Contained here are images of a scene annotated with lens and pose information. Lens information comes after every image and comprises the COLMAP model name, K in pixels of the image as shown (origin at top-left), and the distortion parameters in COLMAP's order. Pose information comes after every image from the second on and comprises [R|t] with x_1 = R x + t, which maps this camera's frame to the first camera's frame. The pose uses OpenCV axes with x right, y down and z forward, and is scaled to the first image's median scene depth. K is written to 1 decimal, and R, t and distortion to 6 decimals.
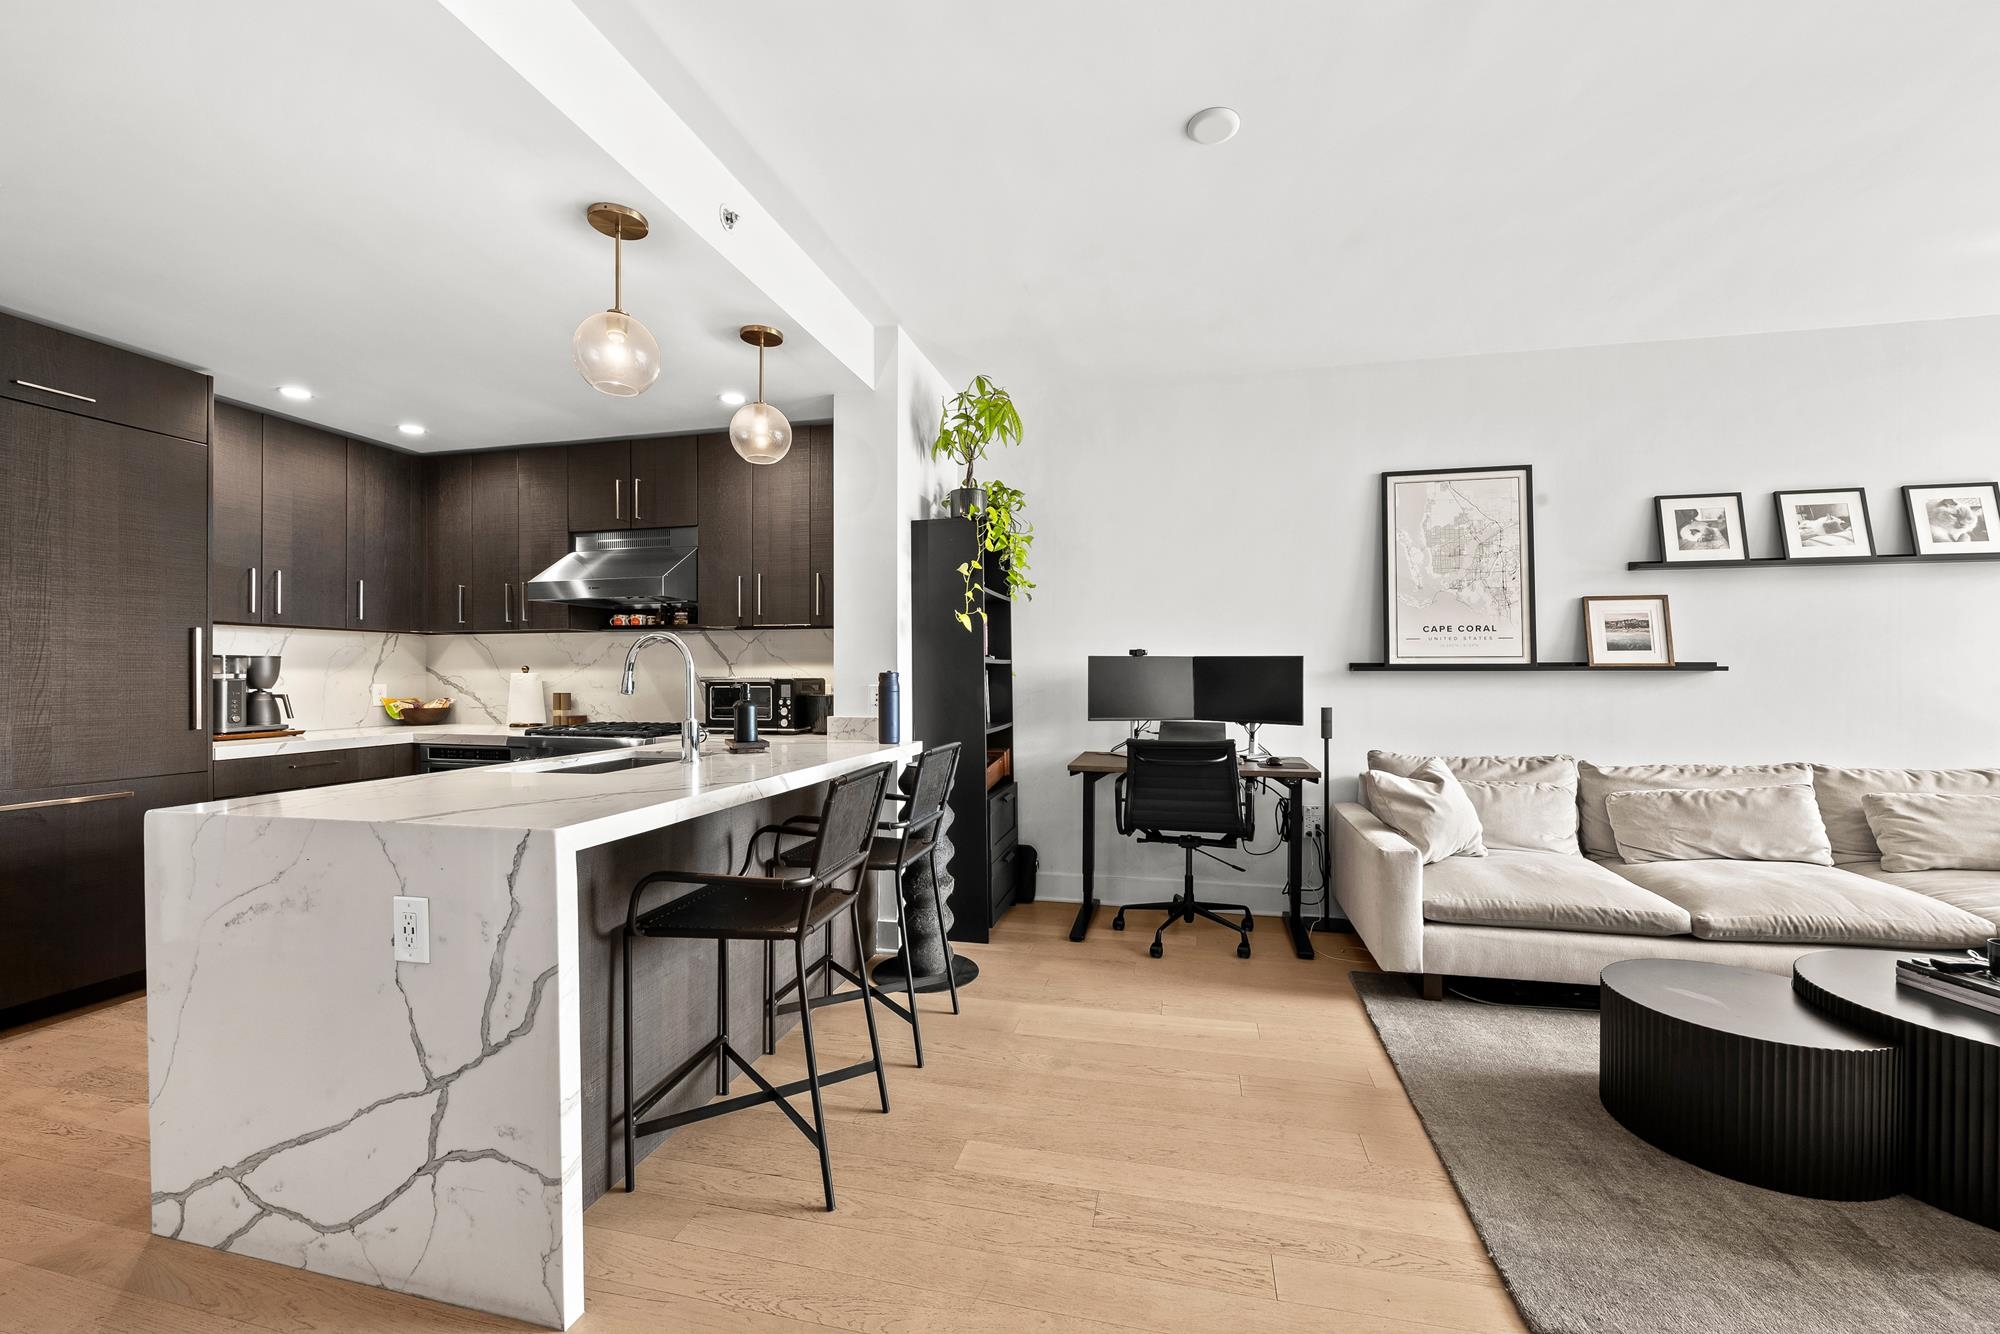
lens RADIAL K [[806.6, 0, 1003.8], [0, 806.6, 676.0], [0, 0, 1]] dist [-0.006914, -0.001368]
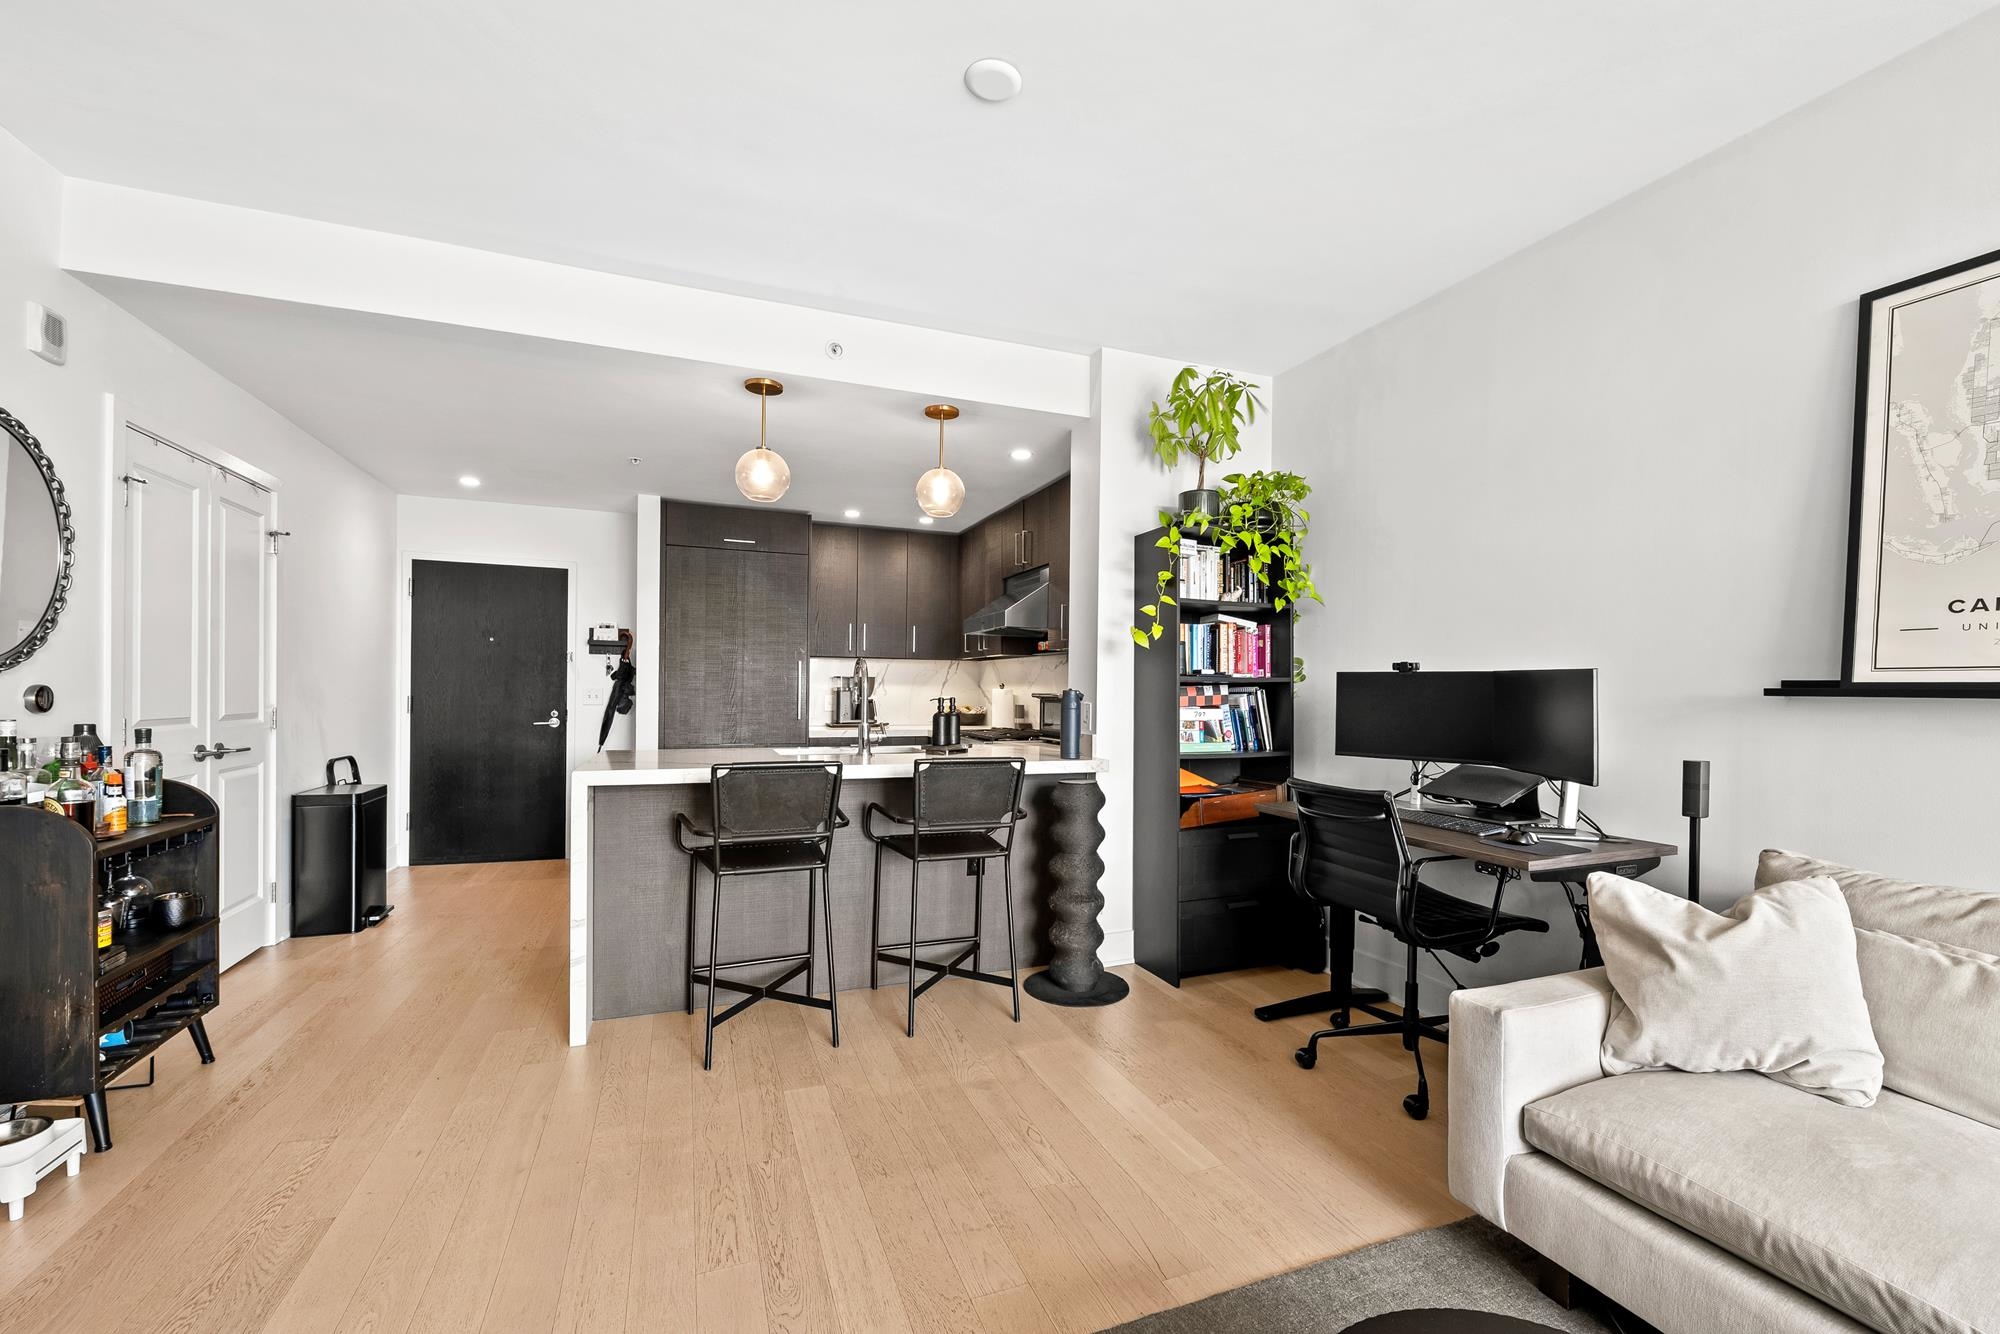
lens RADIAL K [[806.6, 0, 1007.0], [0, 806.6, 694.5], [0, 0, 1]] dist [-0.006914, -0.001368]
pose [[0.572993, 0.012988, -0.819458, 0.620637], [-0.013326, 0.999890, 0.006530, -0.003987], [0.819452, 0.007178, 0.573102, 0.312150]]
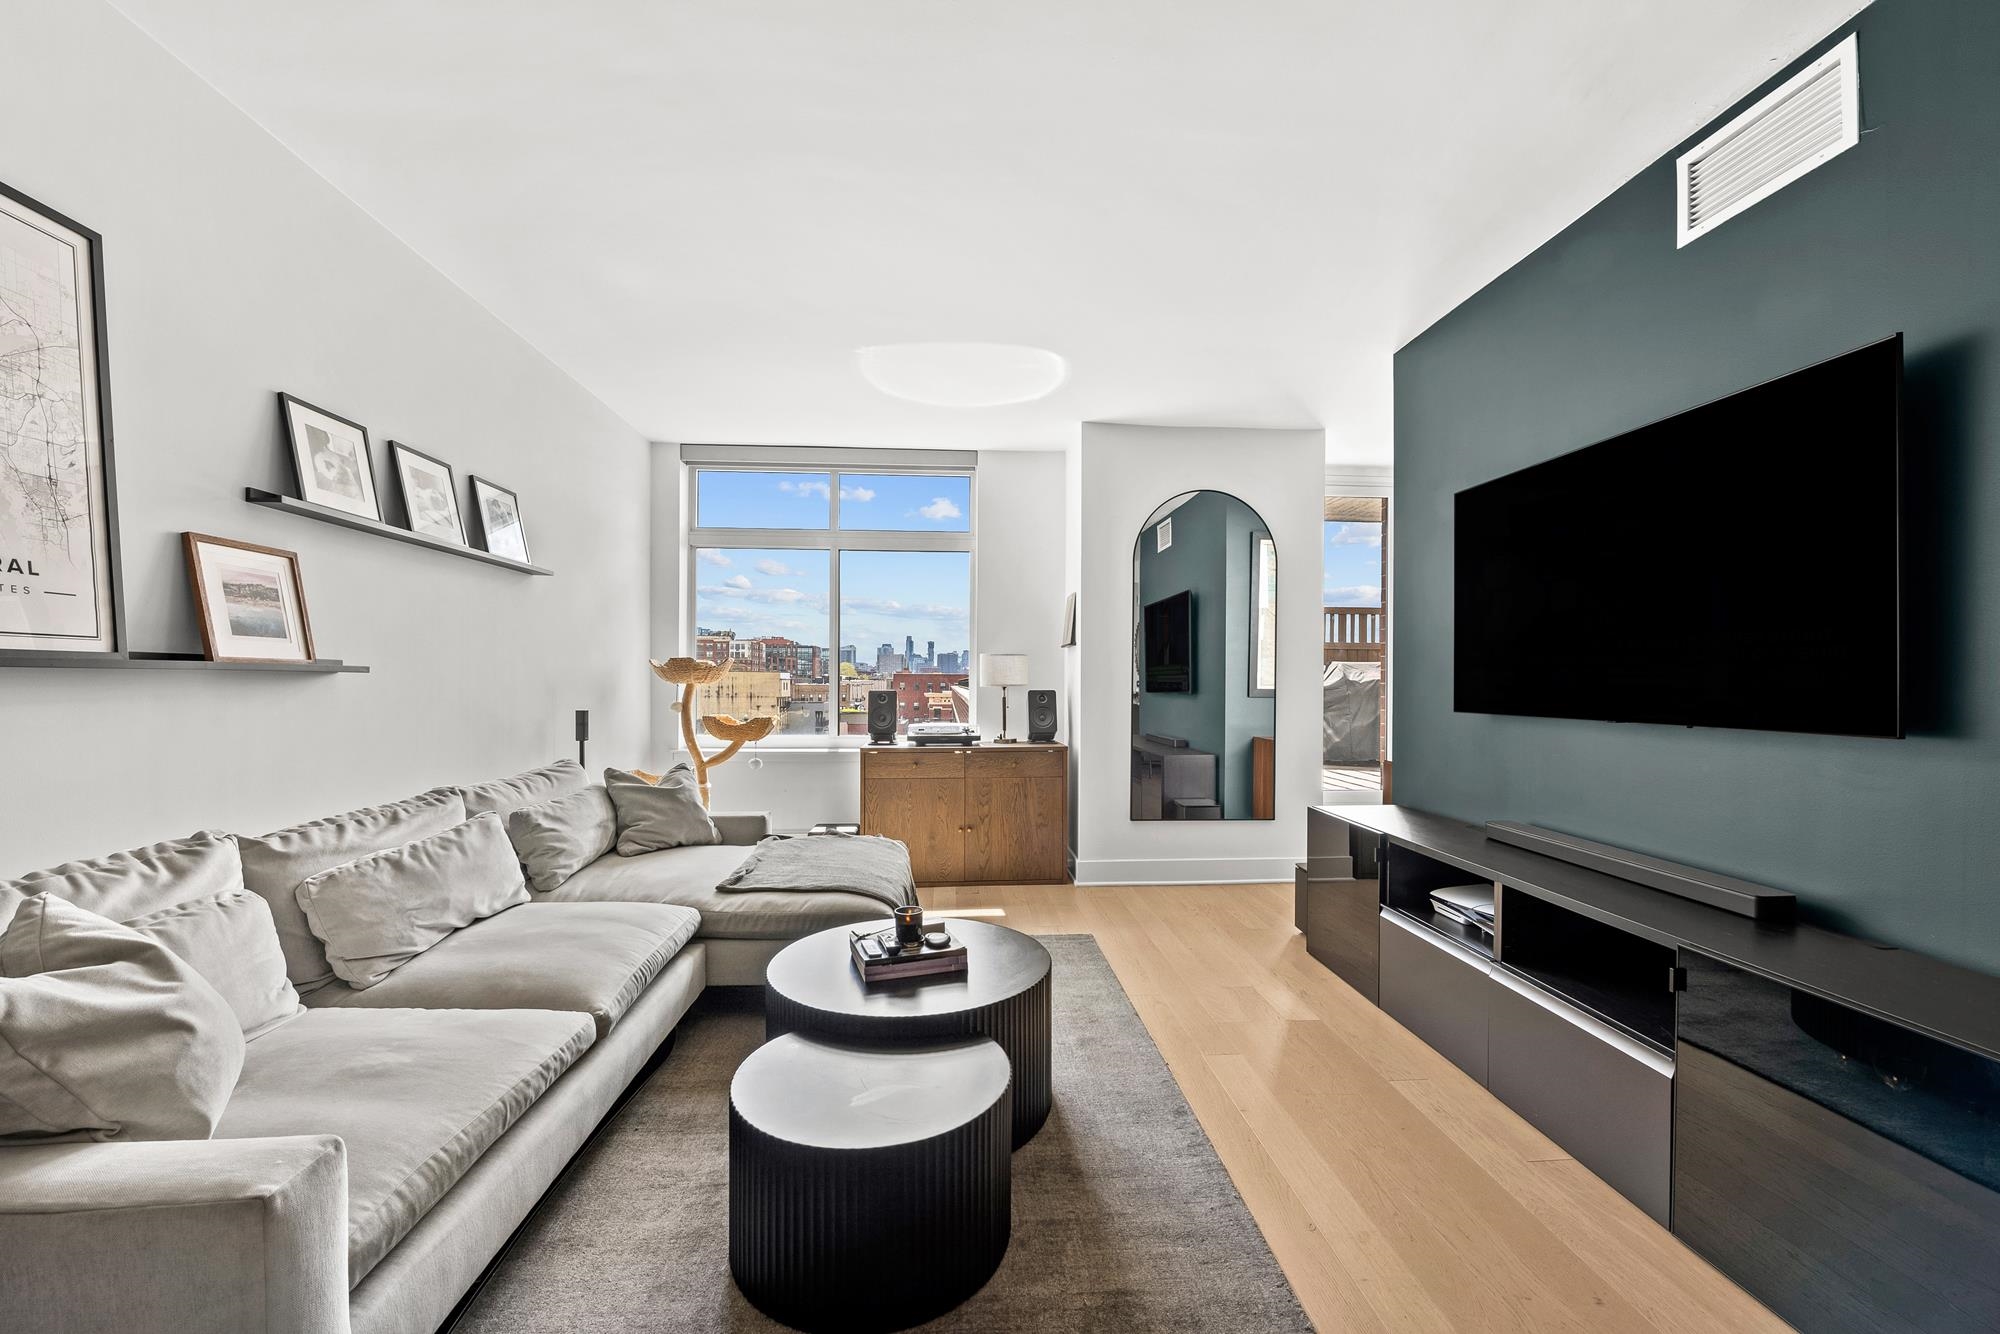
lens RADIAL K [[806.6, 0, 1002.3], [0, 806.6, 683.5], [0, 0, 1]] dist [-0.006914, -0.001368]
pose [[-0.297004, -0.002637, 0.954872, 0.047383], [-0.003973, 0.999991, 0.001526, 0.000104], [-0.954868, -0.003340, -0.297012, 0.652840]]
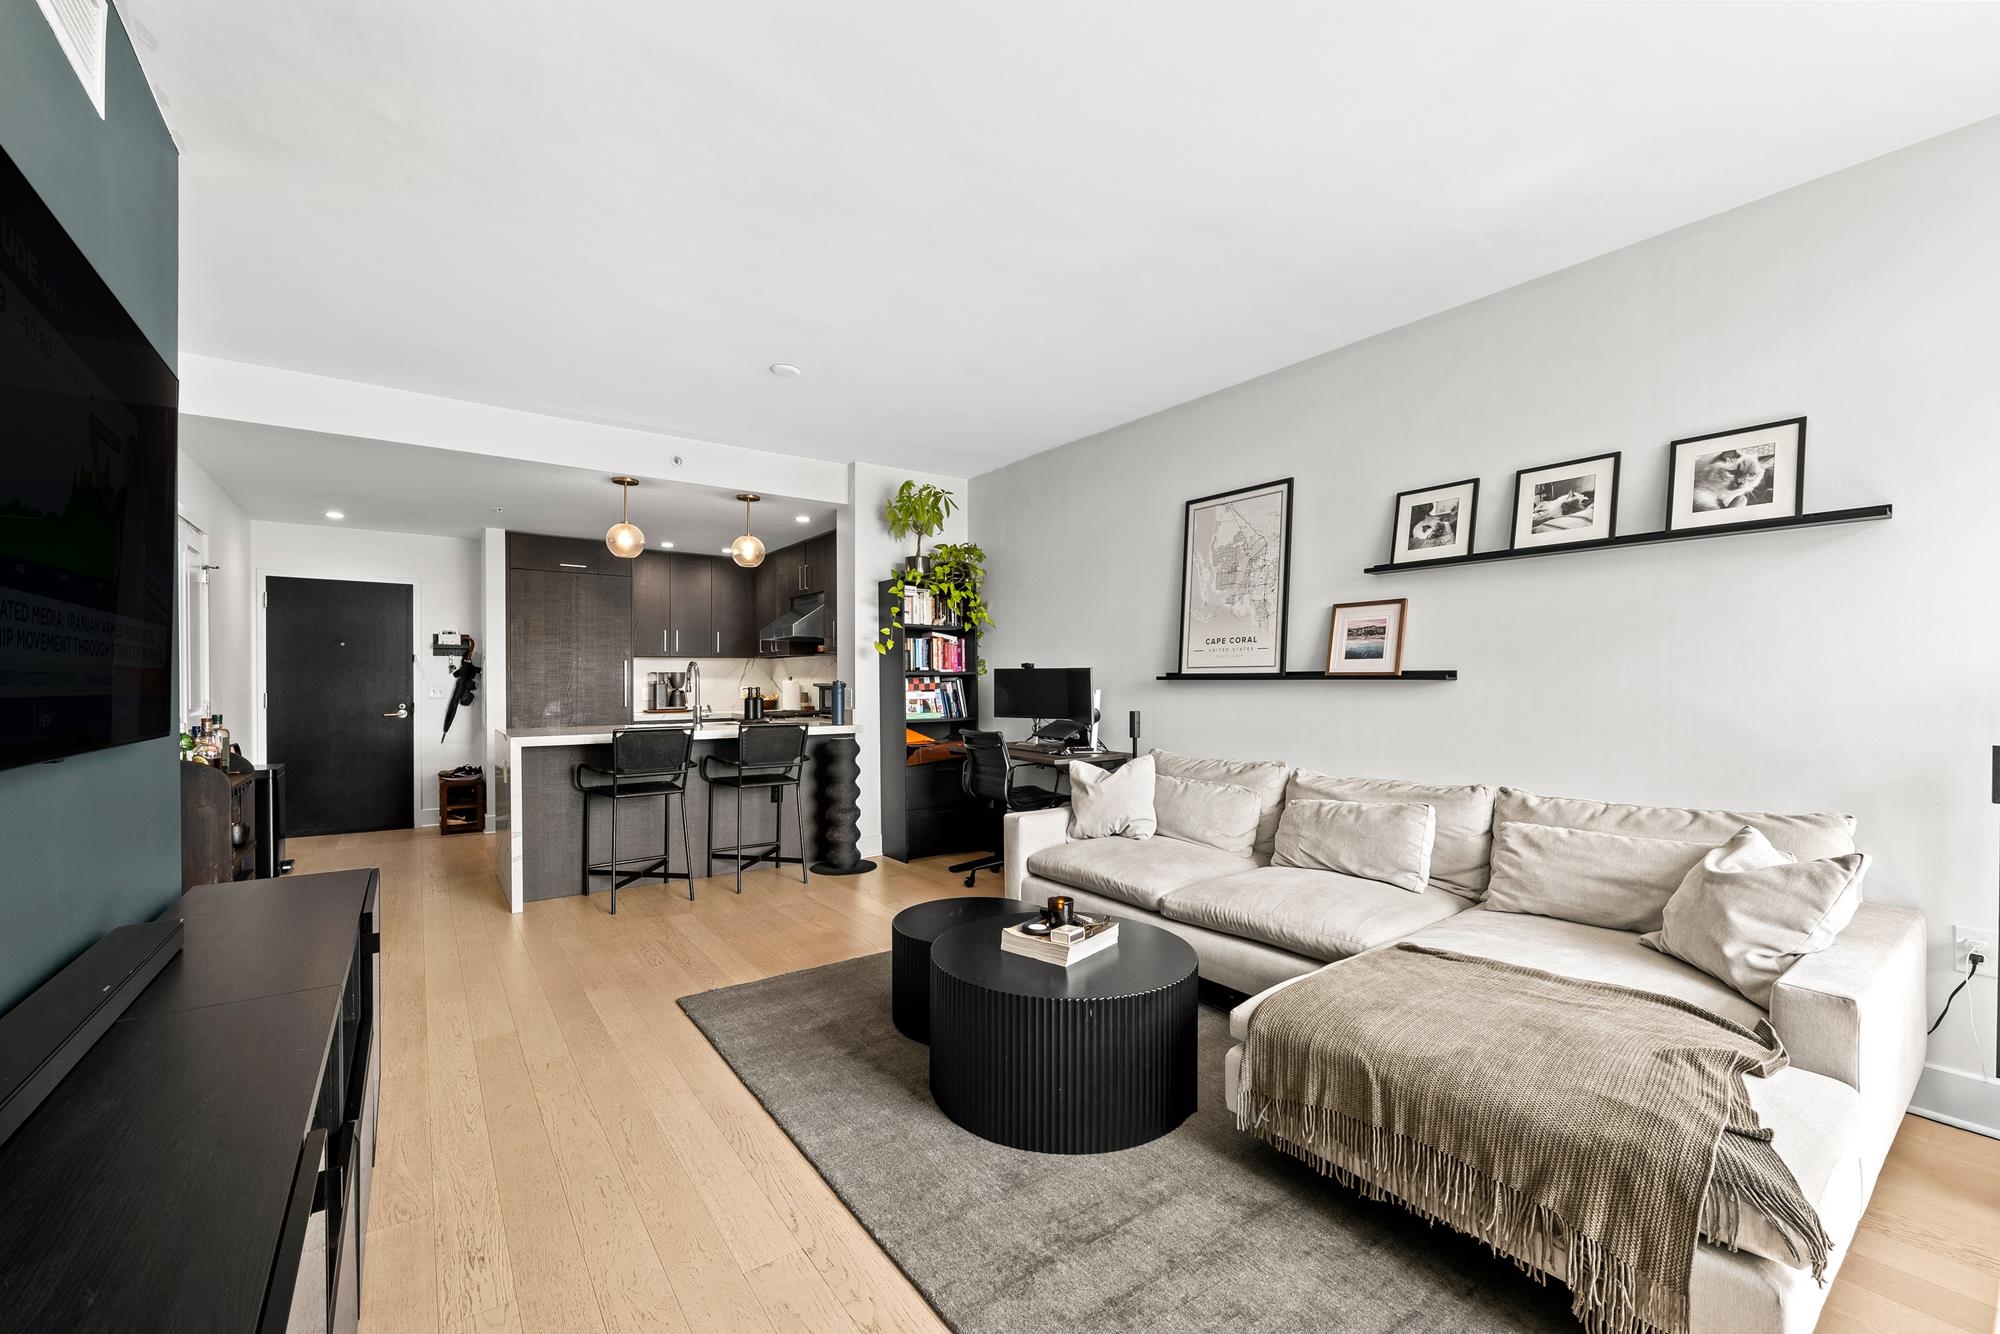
lens RADIAL K [[806.6, 0, 996.3], [0, 806.6, 679.9], [0, 0, 1]] dist [-0.006914, -0.001368]
pose [[0.758304, 0.000017, -0.651901, 1.080111], [-0.000252, 1.000000, -0.000267, -0.005997], [0.651901, 0.000367, 0.758304, -0.021668]]
